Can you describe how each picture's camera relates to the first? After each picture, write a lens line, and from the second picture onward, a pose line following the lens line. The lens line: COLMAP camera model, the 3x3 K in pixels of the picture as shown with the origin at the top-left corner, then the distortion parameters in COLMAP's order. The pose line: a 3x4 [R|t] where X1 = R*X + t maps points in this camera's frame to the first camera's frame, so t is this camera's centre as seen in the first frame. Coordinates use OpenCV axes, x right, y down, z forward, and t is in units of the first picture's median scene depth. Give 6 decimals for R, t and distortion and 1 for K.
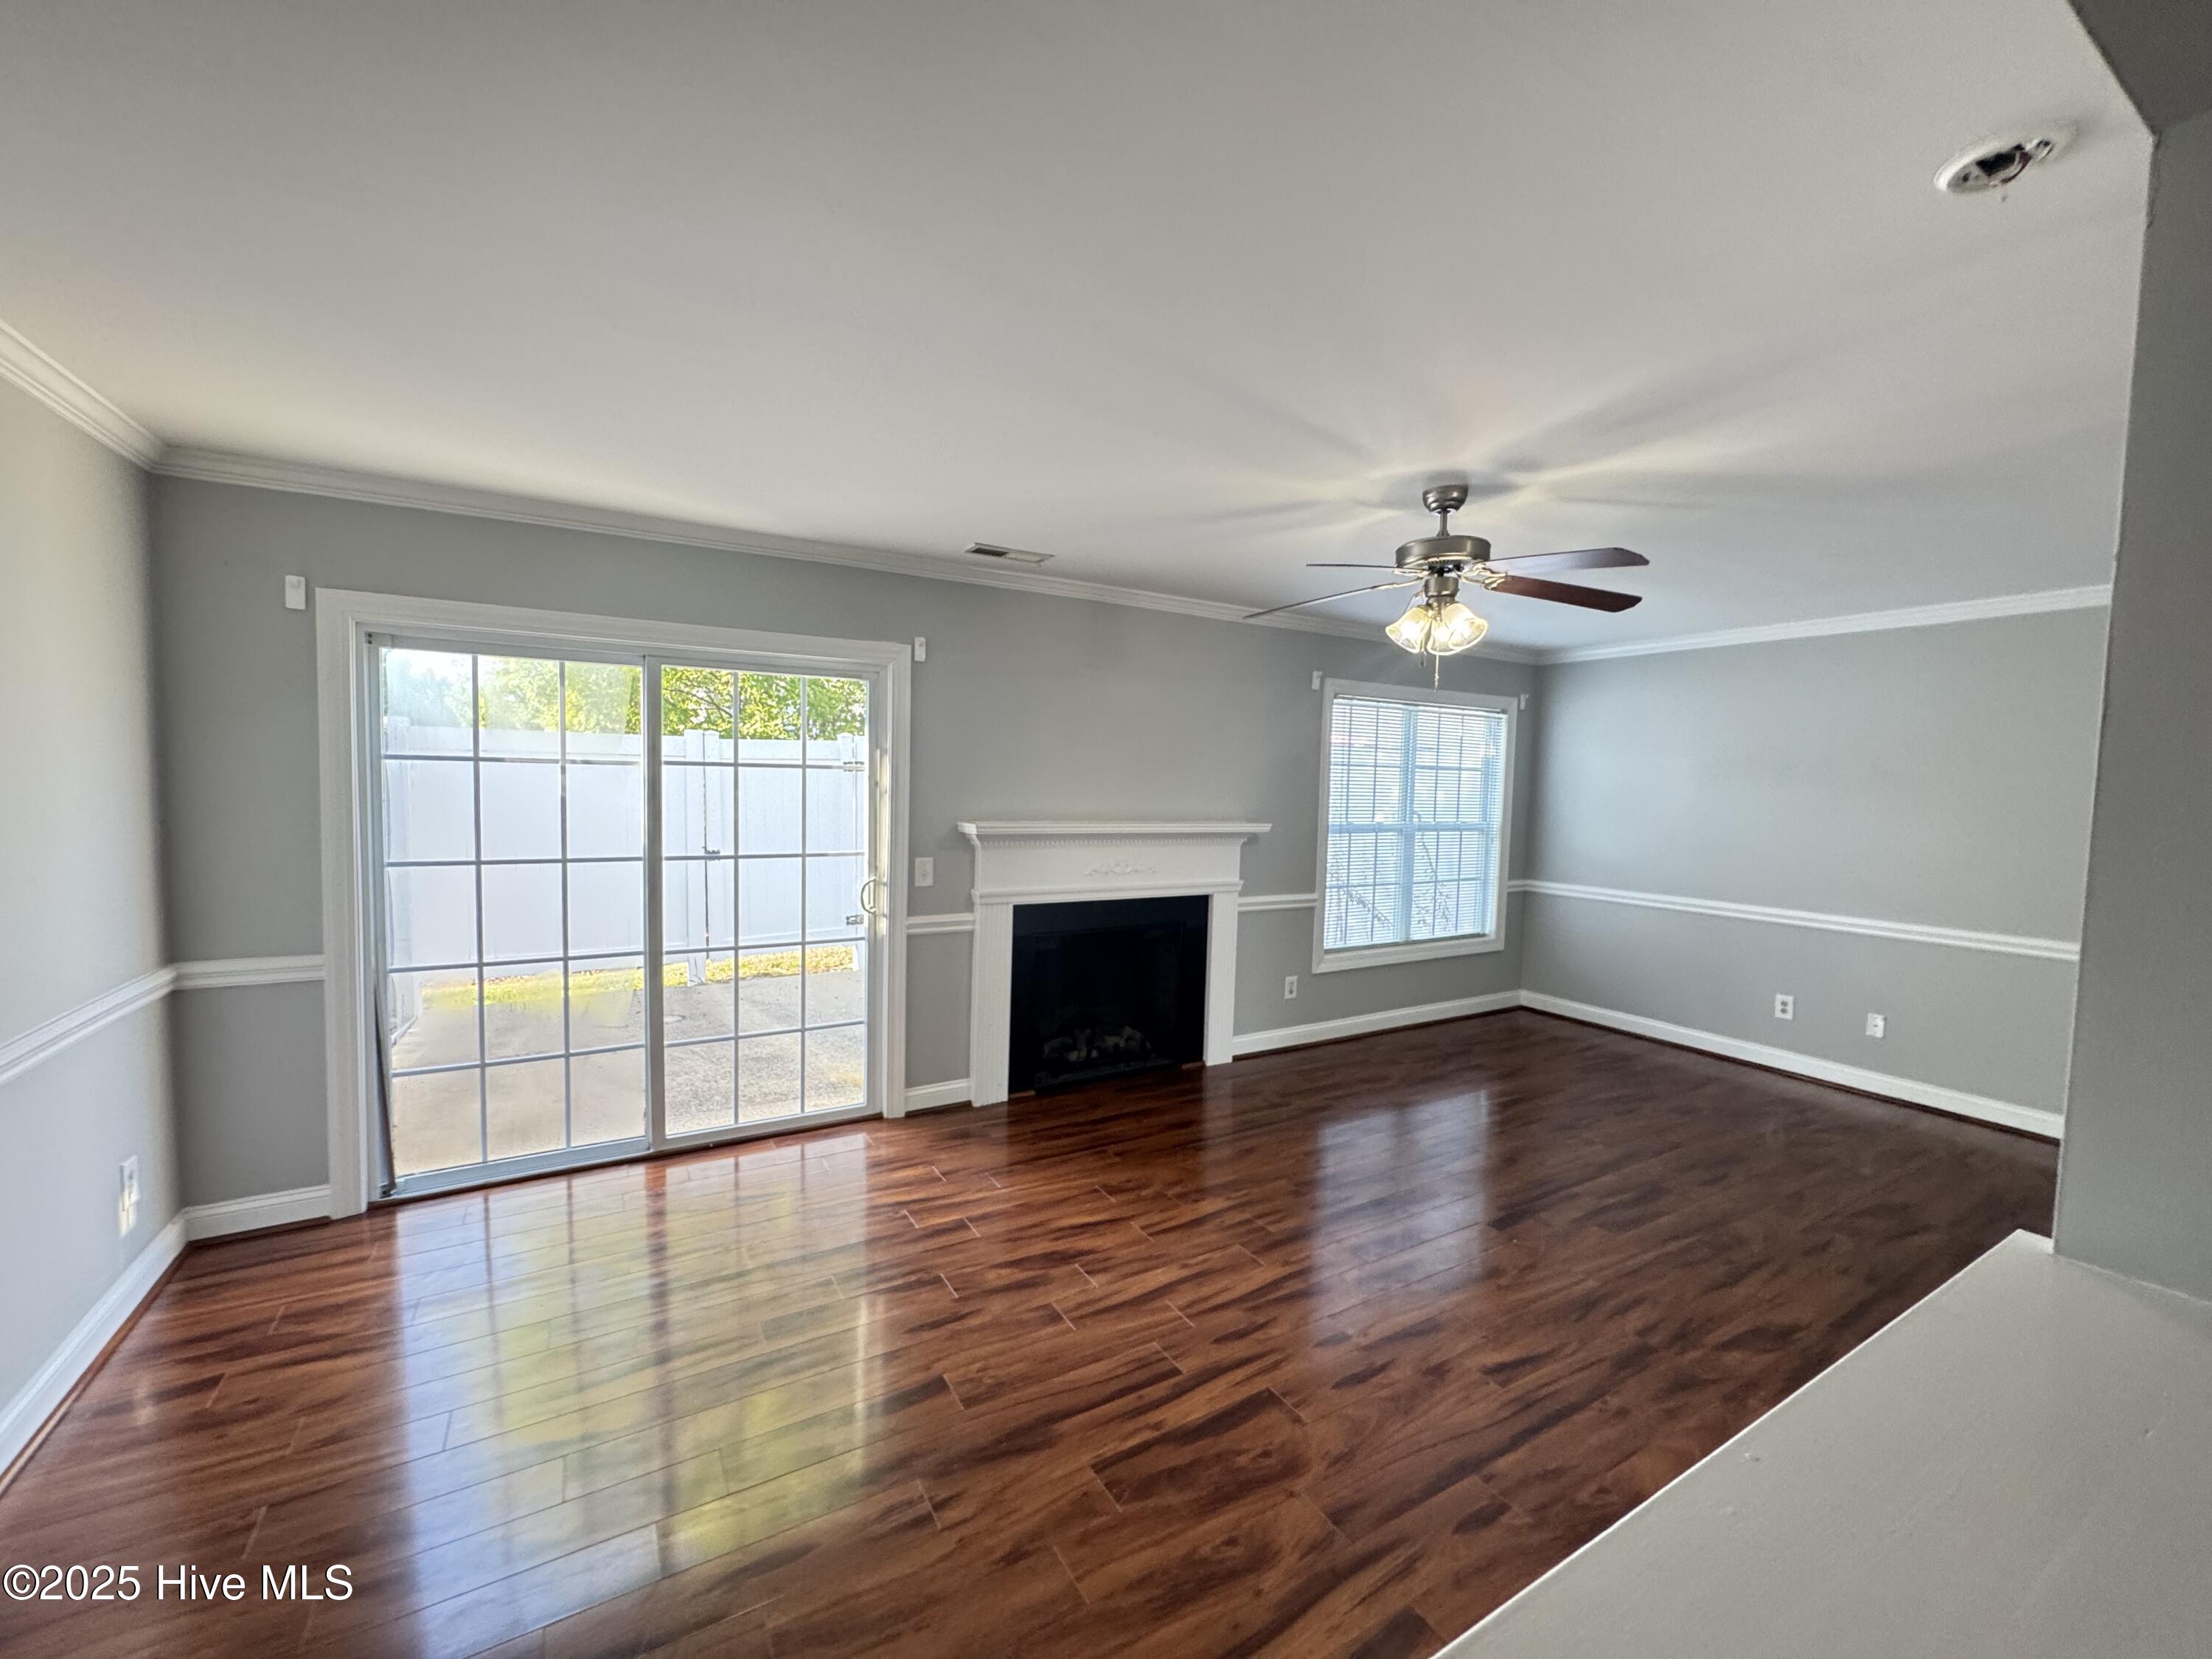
lens RADIAL K [[889.9, 0, 1104.5], [0, 889.9, 826.2], [0, 0, 1]] dist [-0.000713, 0.000005]
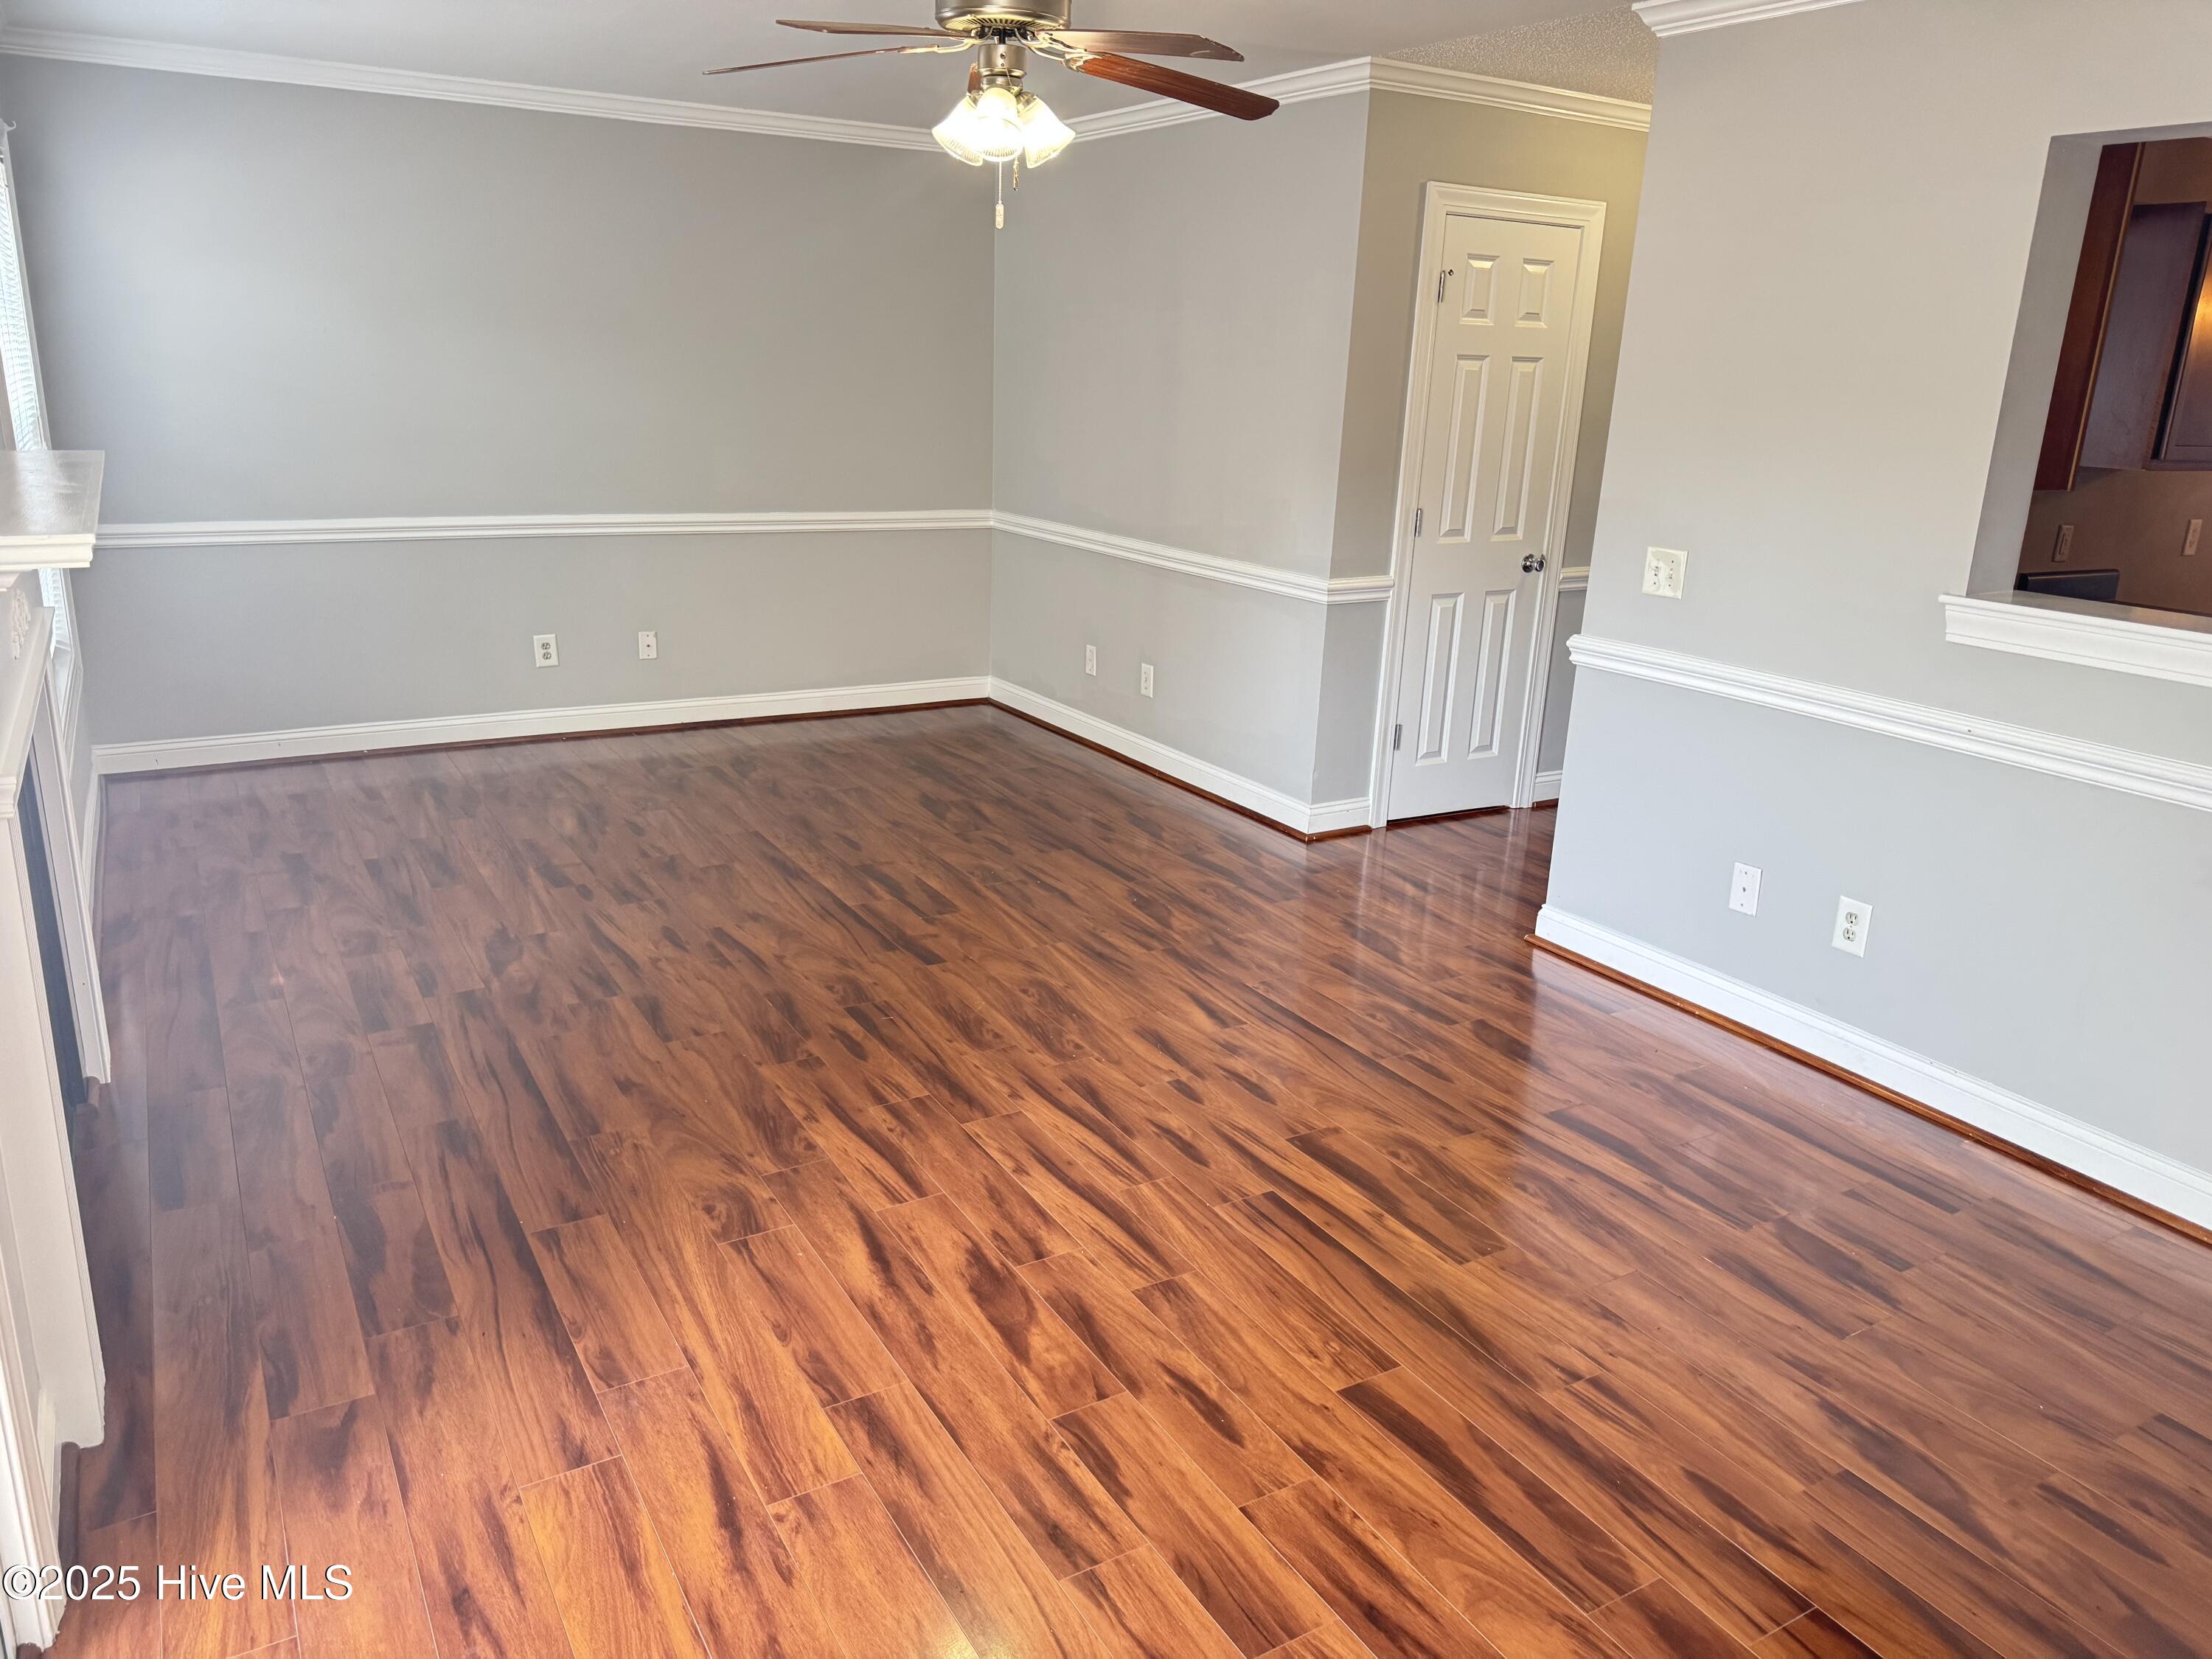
lens RADIAL K [[1547.8, 0, 1106.0], [0, 1547.8, 829.5], [0, 0, 1]] dist [0.119018, 0.000123]
pose [[-0.006542, -0.309791, 0.950782, -0.760167], [0.023806, 0.950485, 0.309858, -0.070334], [-0.999695, 0.024661, 0.001157, 0.790485]]
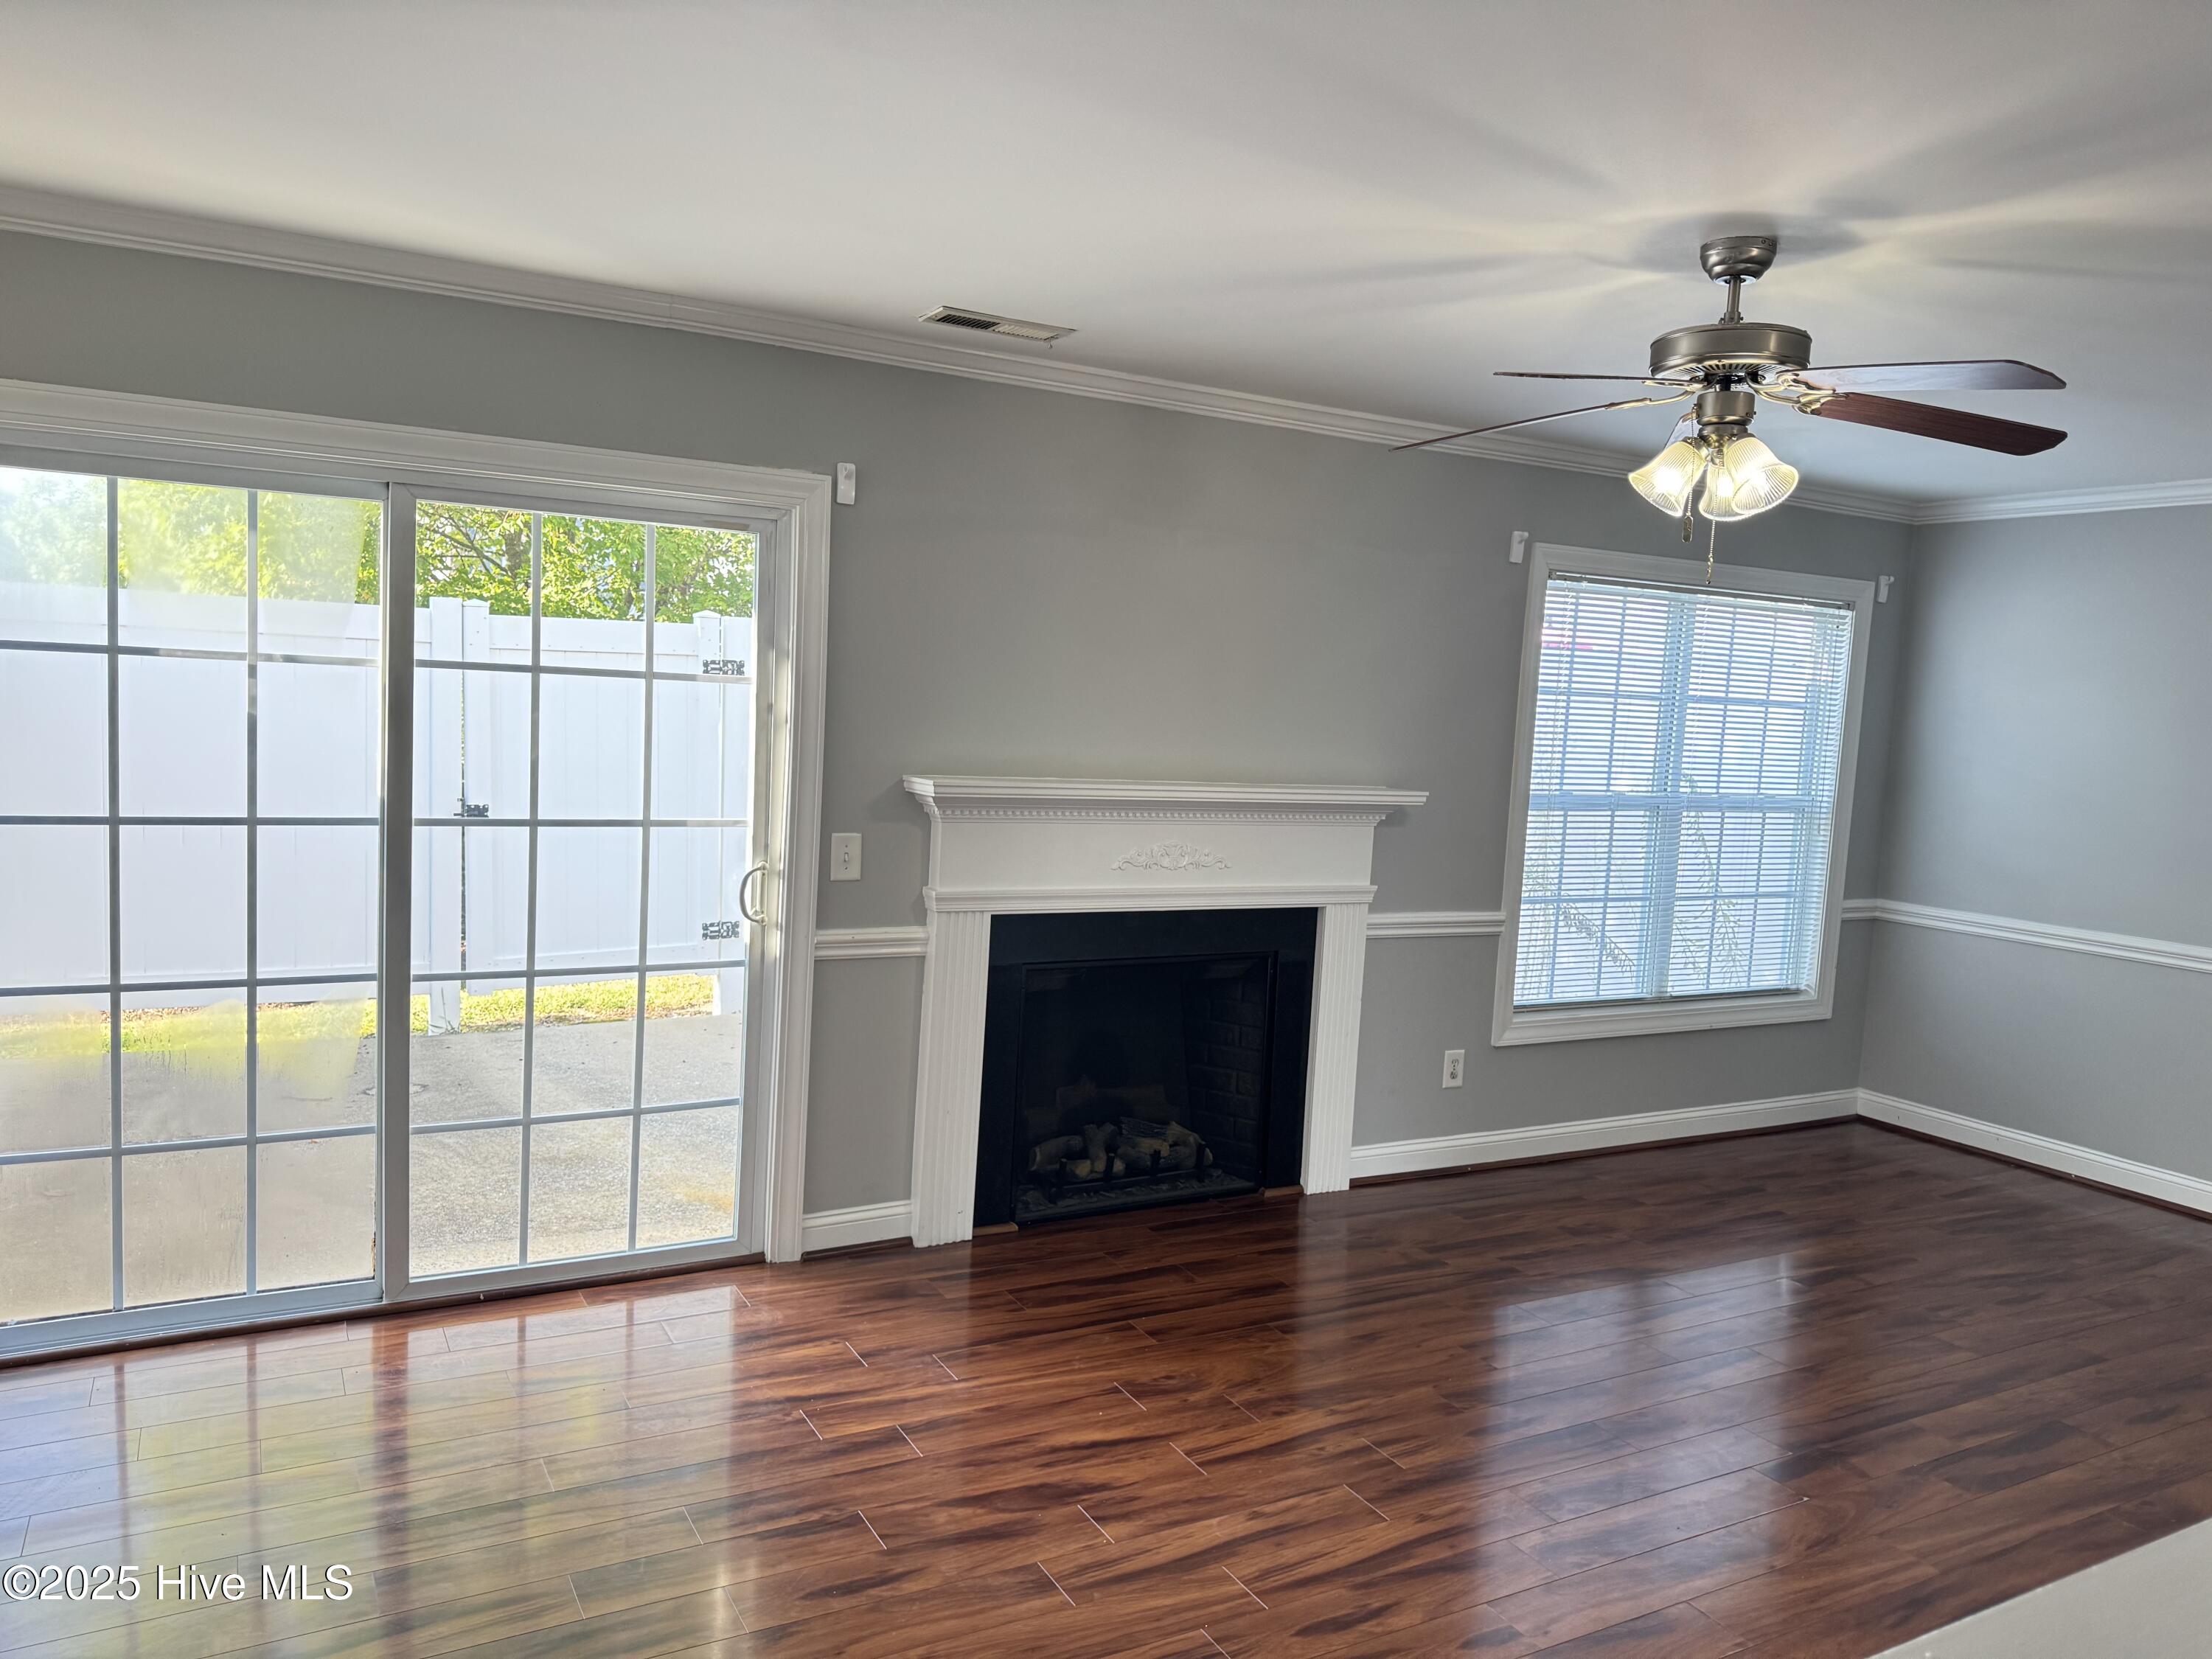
lens RADIAL K [[1574.1, 0, 1115.9], [0, 1574.1, 826.8], [0, 0, 1]] dist [0.110712, -0.155820]
pose [[0.999370, 0.030382, -0.018371, -0.000301], [-0.029755, 0.998995, 0.033513, -0.010541], [0.019370, -0.032945, 0.999269, -0.071545]]
